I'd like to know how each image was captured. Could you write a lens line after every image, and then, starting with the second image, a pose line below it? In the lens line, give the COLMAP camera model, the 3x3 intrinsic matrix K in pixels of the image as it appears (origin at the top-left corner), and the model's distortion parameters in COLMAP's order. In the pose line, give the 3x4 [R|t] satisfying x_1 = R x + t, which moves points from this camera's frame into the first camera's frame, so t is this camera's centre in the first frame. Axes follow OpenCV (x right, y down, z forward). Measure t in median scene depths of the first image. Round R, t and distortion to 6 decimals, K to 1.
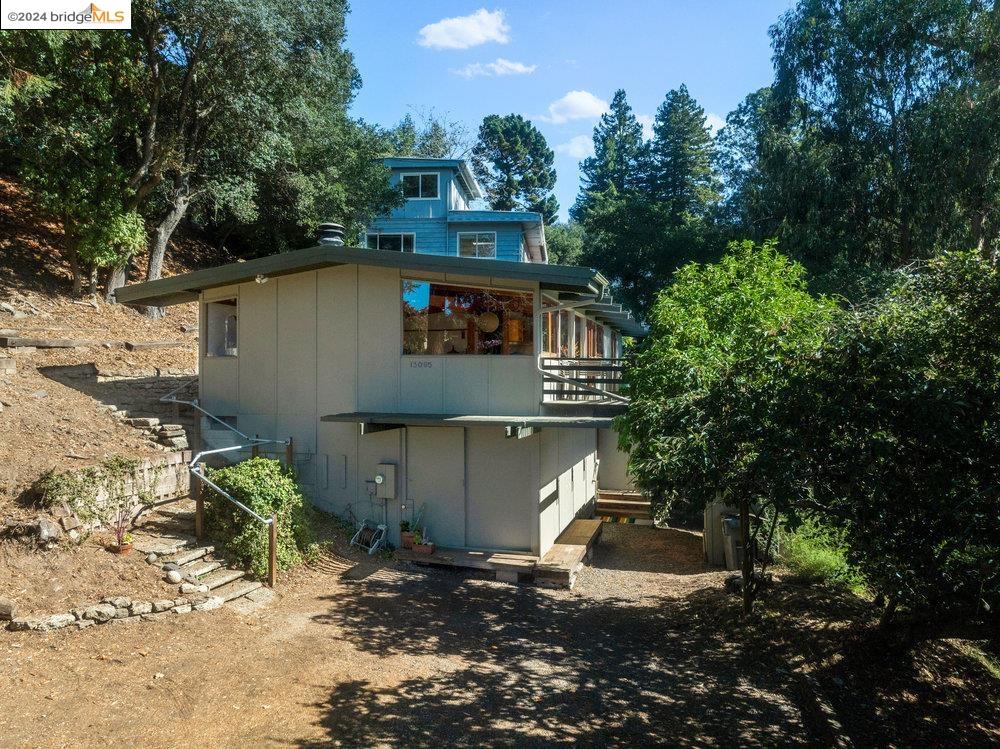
lens RADIAL K [[774.0, 0, 500.0], [0, 774.0, 374.5], [0, 0, 1]] dist [-0.042487, -0.001149]
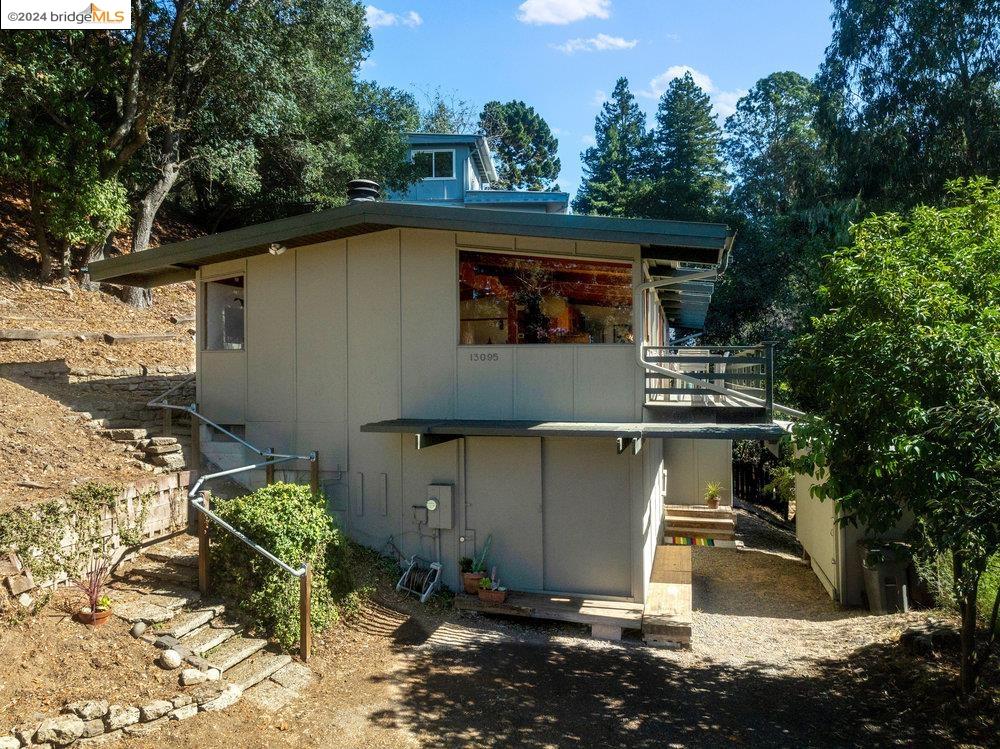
lens RADIAL K [[784.2, 0, 500.0], [0, 784.2, 374.5], [0, 0, 1]] dist [-0.056807, 0.036308]
pose [[0.999910, -0.007287, 0.011240, -0.110729], [0.007275, 0.999973, 0.001171, 0.004680], [-0.011249, -0.001089, 0.999936, 0.245151]]
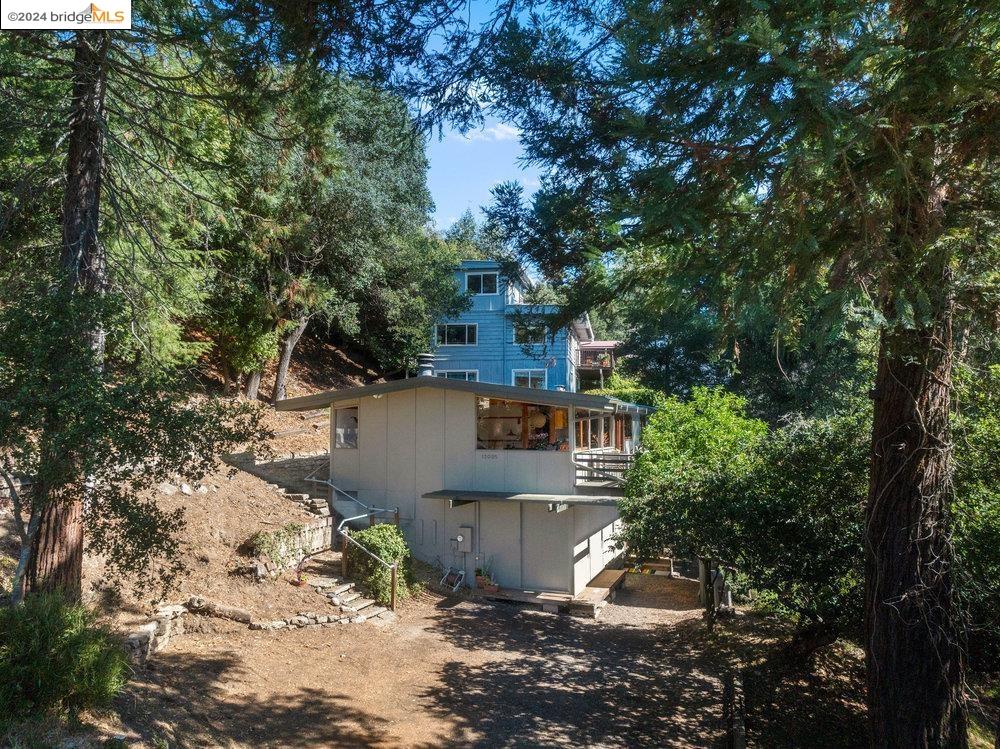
lens RADIAL K [[774.0, 0, 500.0], [0, 774.0, 374.5], [0, 0, 1]] dist [-0.042487, -0.001149]
pose [[0.997529, -0.003859, -0.070150, 0.018719], [-0.000823, 0.997780, -0.066590, -0.080075], [0.070251, 0.066483, 0.995311, -0.485914]]
